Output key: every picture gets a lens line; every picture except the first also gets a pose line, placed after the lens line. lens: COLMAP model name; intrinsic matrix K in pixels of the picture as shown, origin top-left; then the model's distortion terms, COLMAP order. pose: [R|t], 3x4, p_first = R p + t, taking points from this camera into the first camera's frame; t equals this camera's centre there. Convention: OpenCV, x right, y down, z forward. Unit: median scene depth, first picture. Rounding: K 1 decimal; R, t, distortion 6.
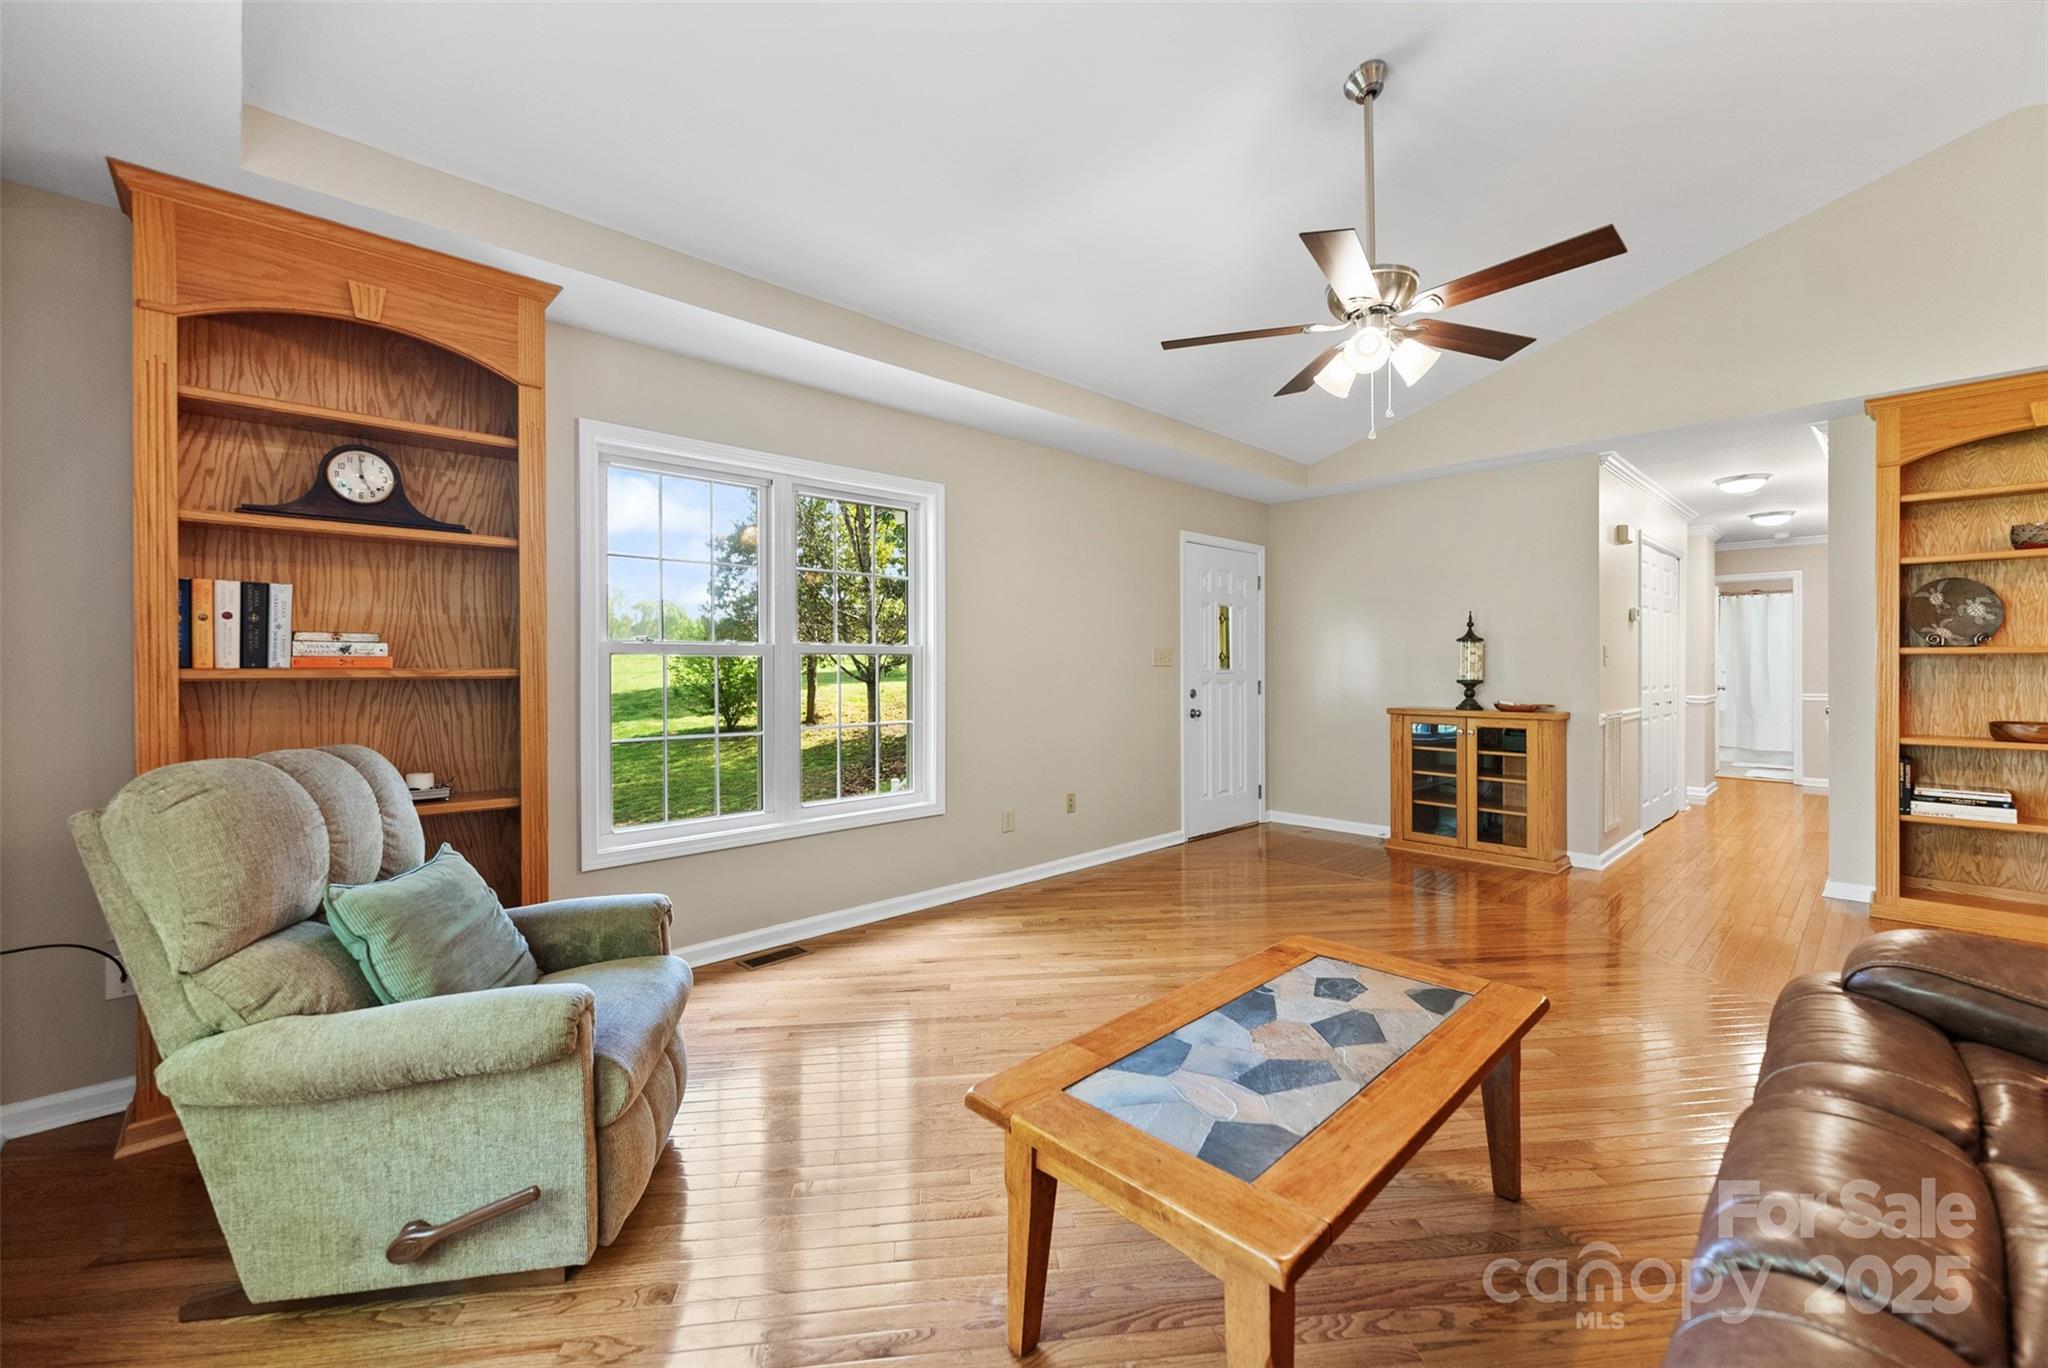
lens RADIAL K [[821.4, 0, 1026.1], [0, 821.4, 667.1], [0, 0, 1]] dist [-0.001538, 0.000030]
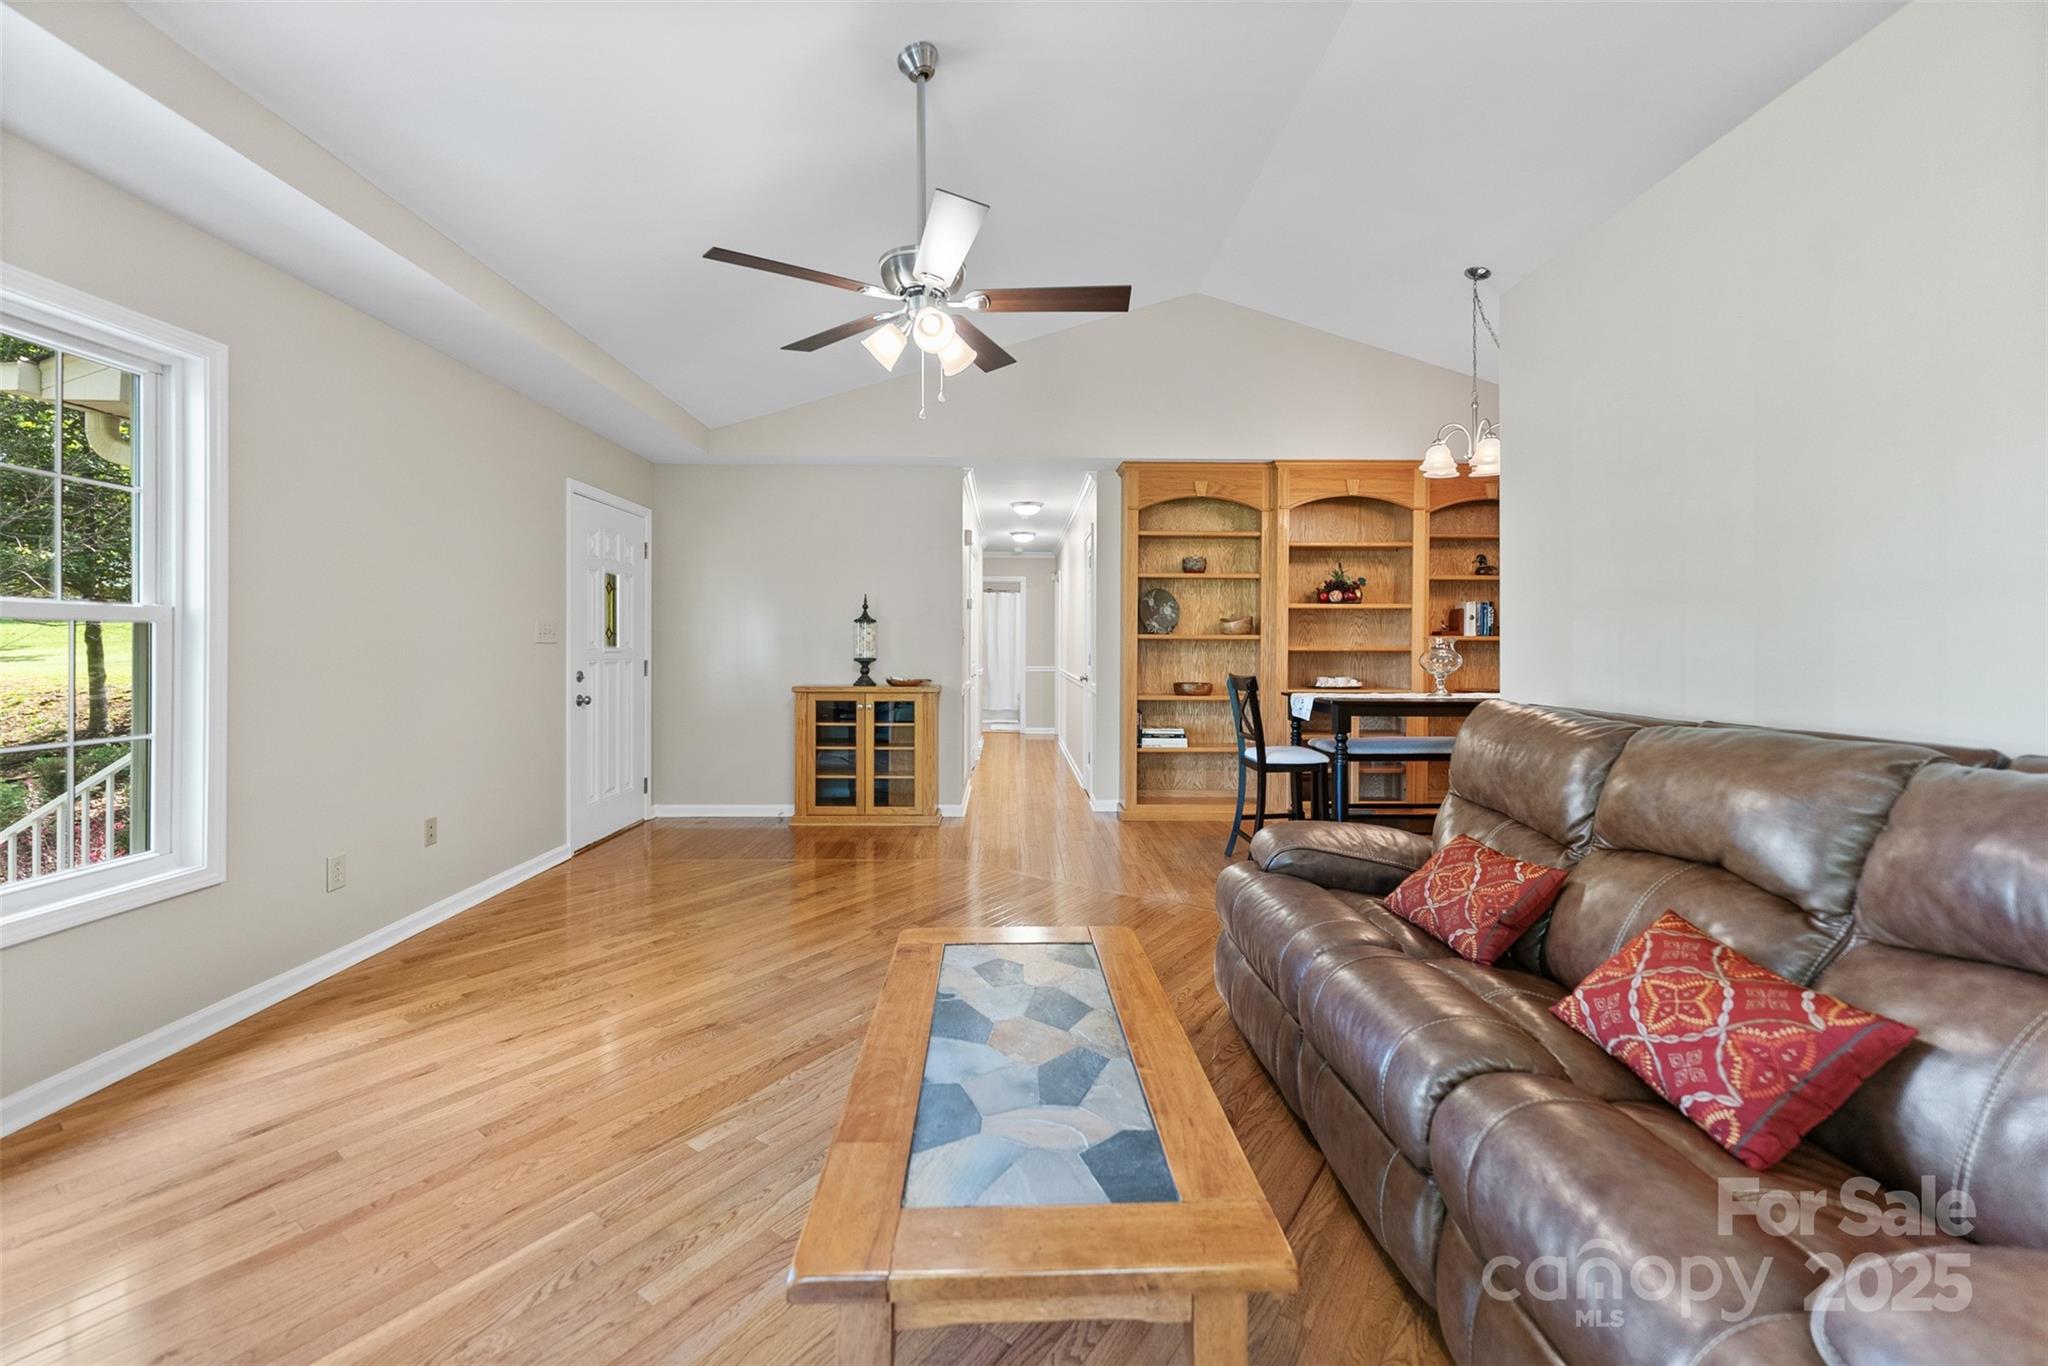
lens RADIAL K [[828.3, 0, 1027.1], [0, 828.3, 645.0], [0, 0, 1]] dist [-0.002510, -0.000273]
pose [[0.673696, 0.005577, 0.738988, -0.129301], [-0.004805, 0.999983, -0.003166, 0.000947], [-0.738993, -0.001418, 0.673711, 0.119684]]
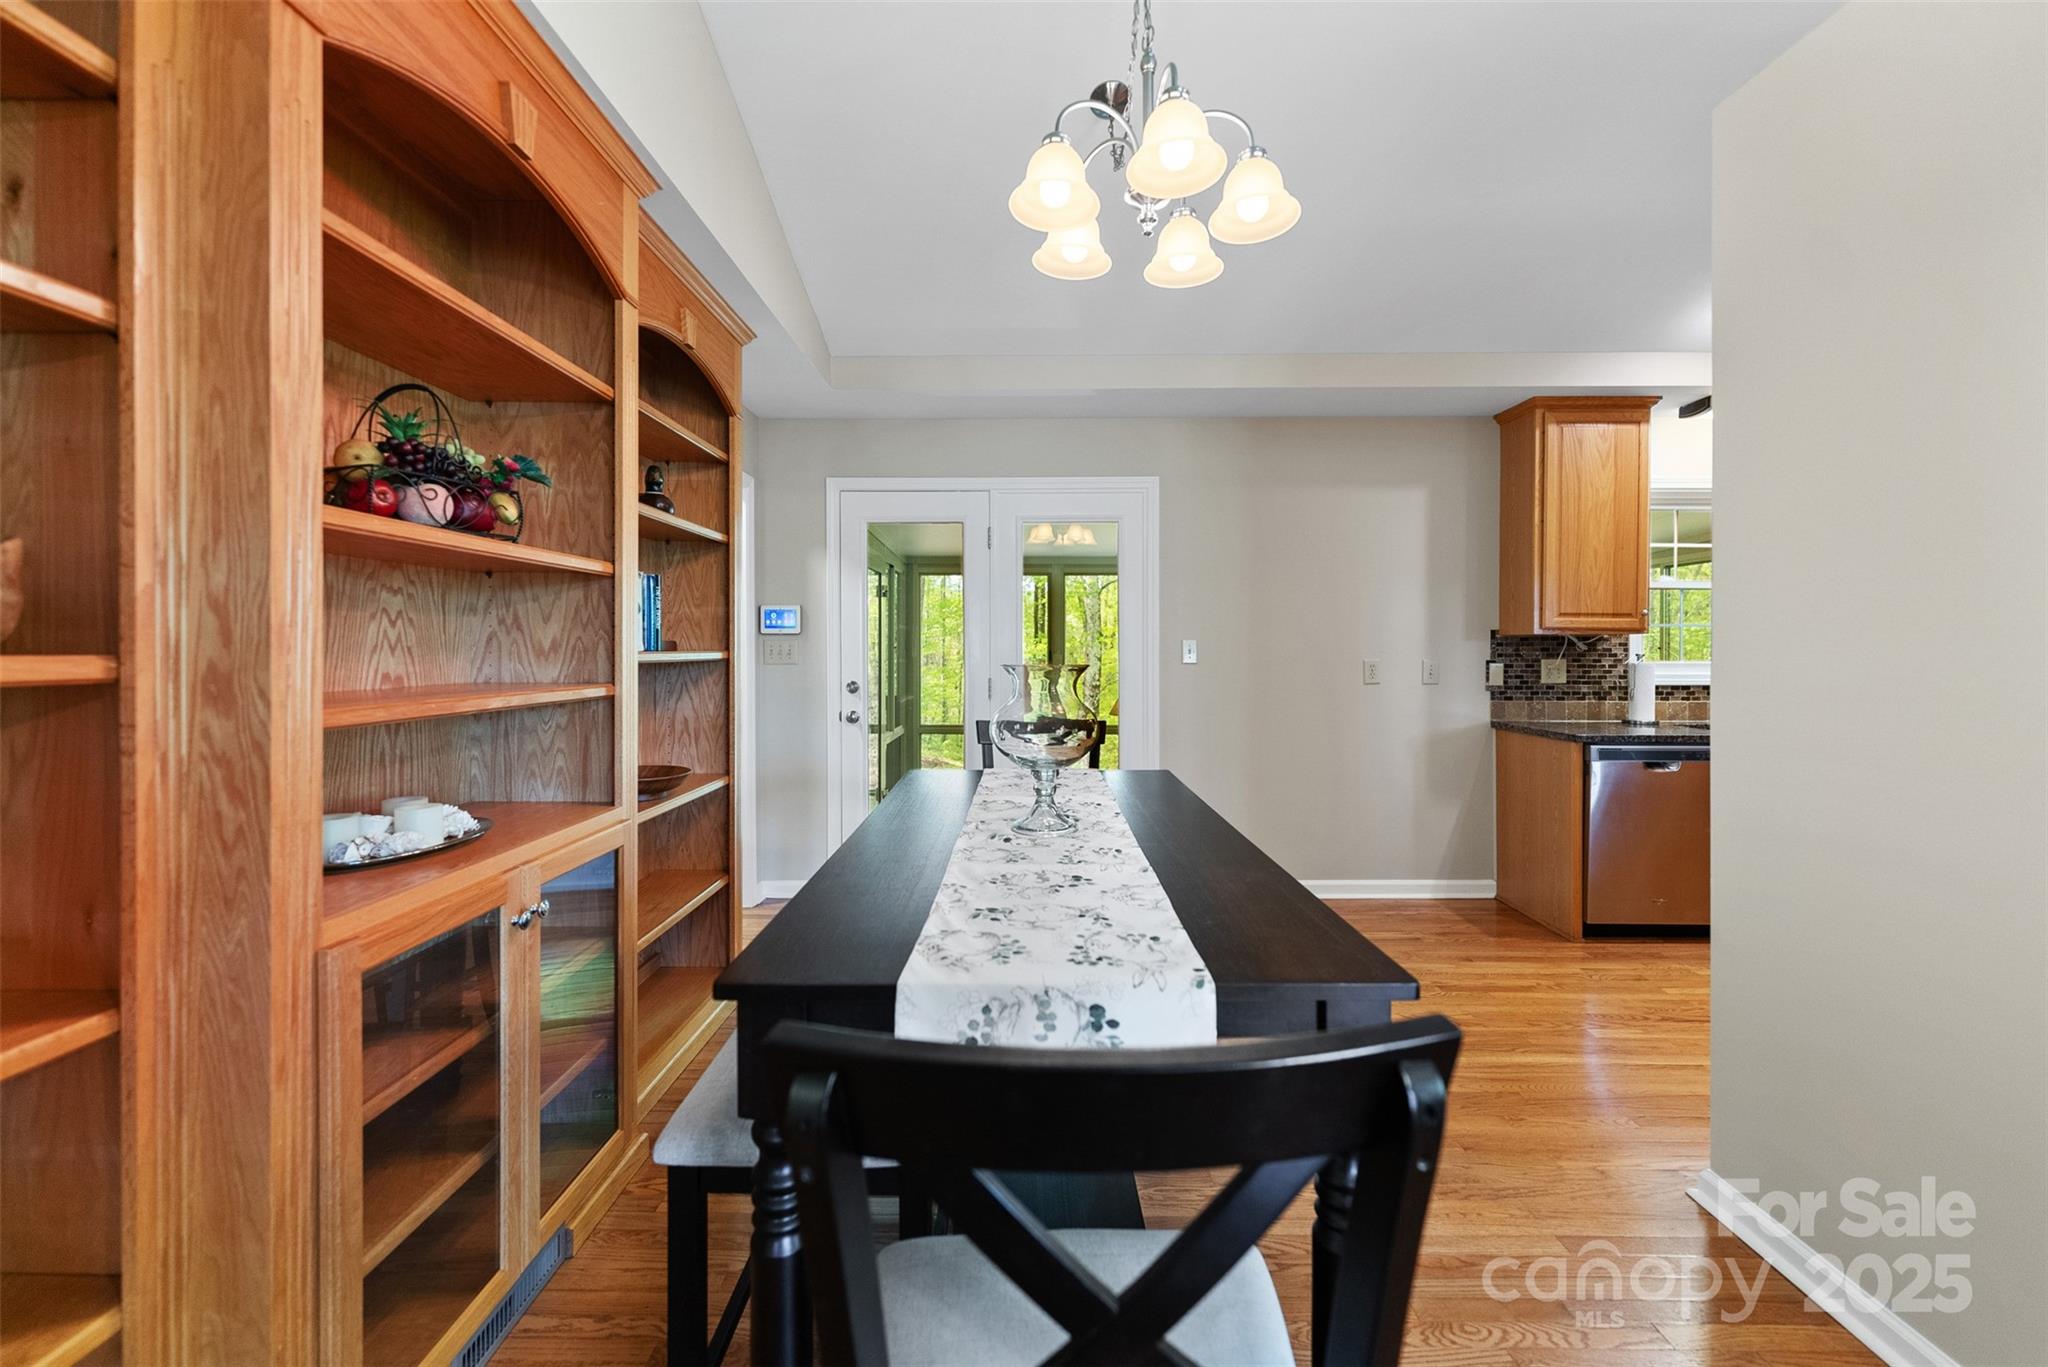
lens RADIAL K [[829.3, 0, 1028.1], [0, 829.3, 666.2], [0, 0, 1]] dist [-0.001794, -0.000165]
pose [[-0.715382, -0.006119, 0.698707, 0.676067], [0.005947, 0.999872, 0.014846, -0.016237], [-0.698708, 0.014776, -0.715254, 0.671360]]
